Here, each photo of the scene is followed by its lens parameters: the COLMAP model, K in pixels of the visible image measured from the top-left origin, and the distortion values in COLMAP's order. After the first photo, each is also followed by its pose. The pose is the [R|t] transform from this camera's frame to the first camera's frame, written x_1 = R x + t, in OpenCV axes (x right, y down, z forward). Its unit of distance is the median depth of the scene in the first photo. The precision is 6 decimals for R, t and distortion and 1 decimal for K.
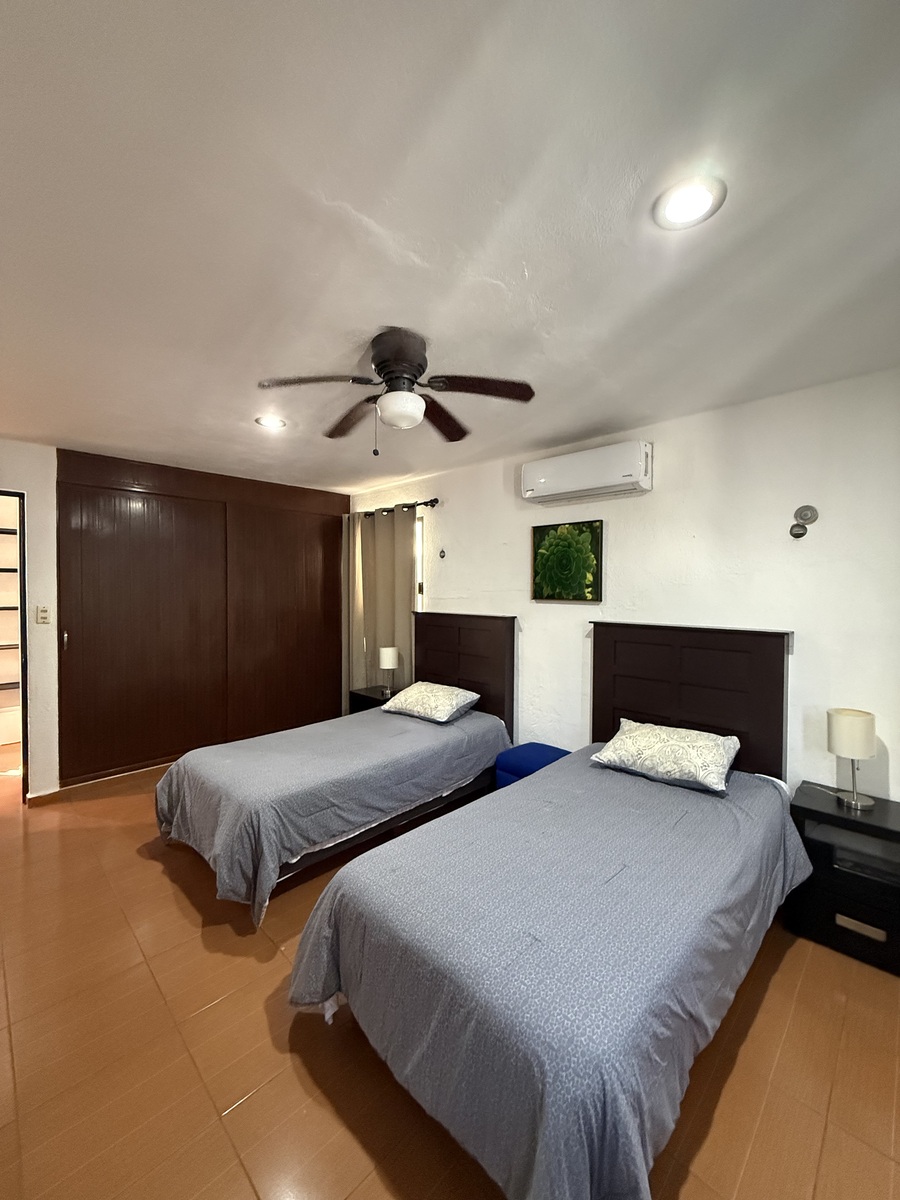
lens RADIAL K [[476.5, 0, 451.2], [0, 476.5, 603.0], [0, 0, 1]] dist [0.001738, 0.000196]
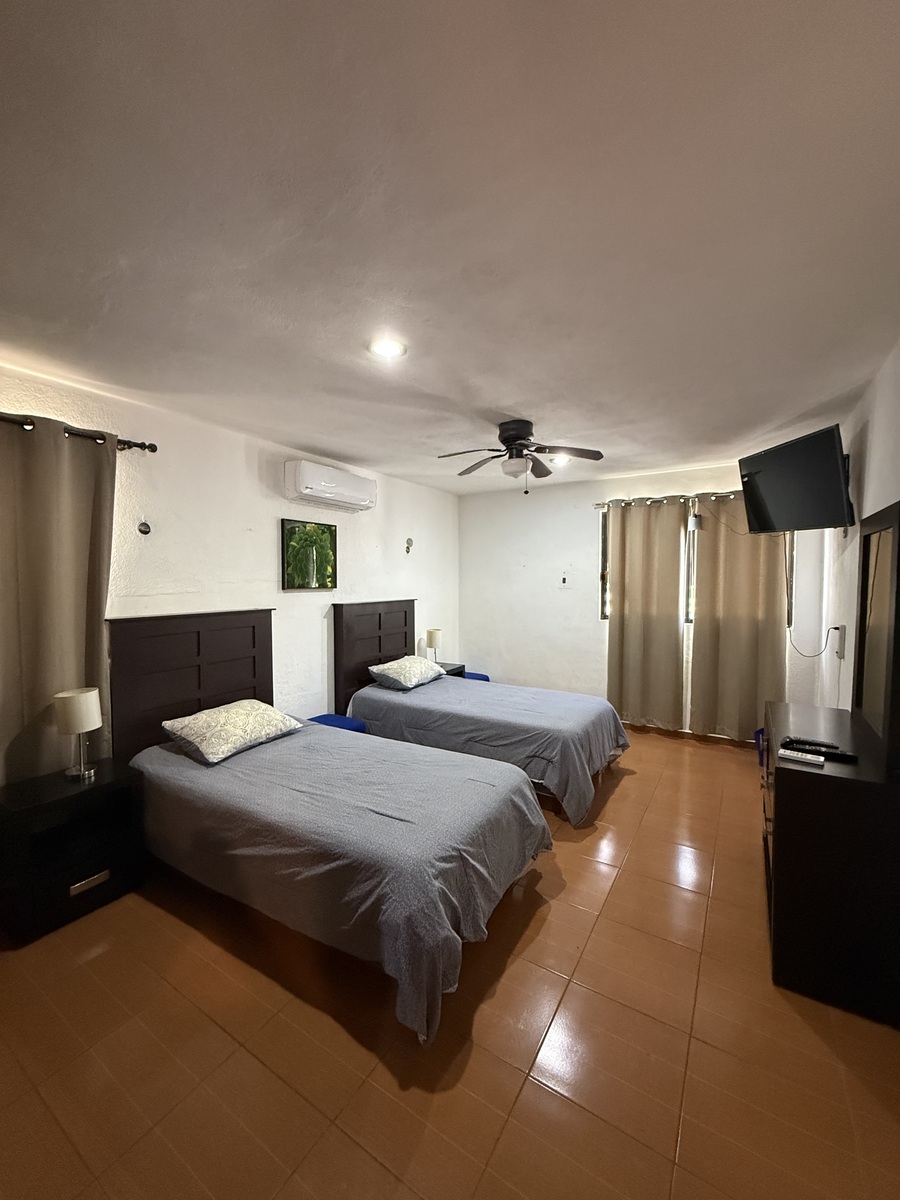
lens RADIAL K [[476.5, 0, 452.1], [0, 476.5, 595.8], [0, 0, 1]] dist [0.001738, 0.000196]
pose [[-0.212560, -0.038249, 0.976399, -0.989002], [0.035049, 0.998292, 0.046737, -0.031588], [-0.976519, 0.044156, -0.210857, 0.937927]]
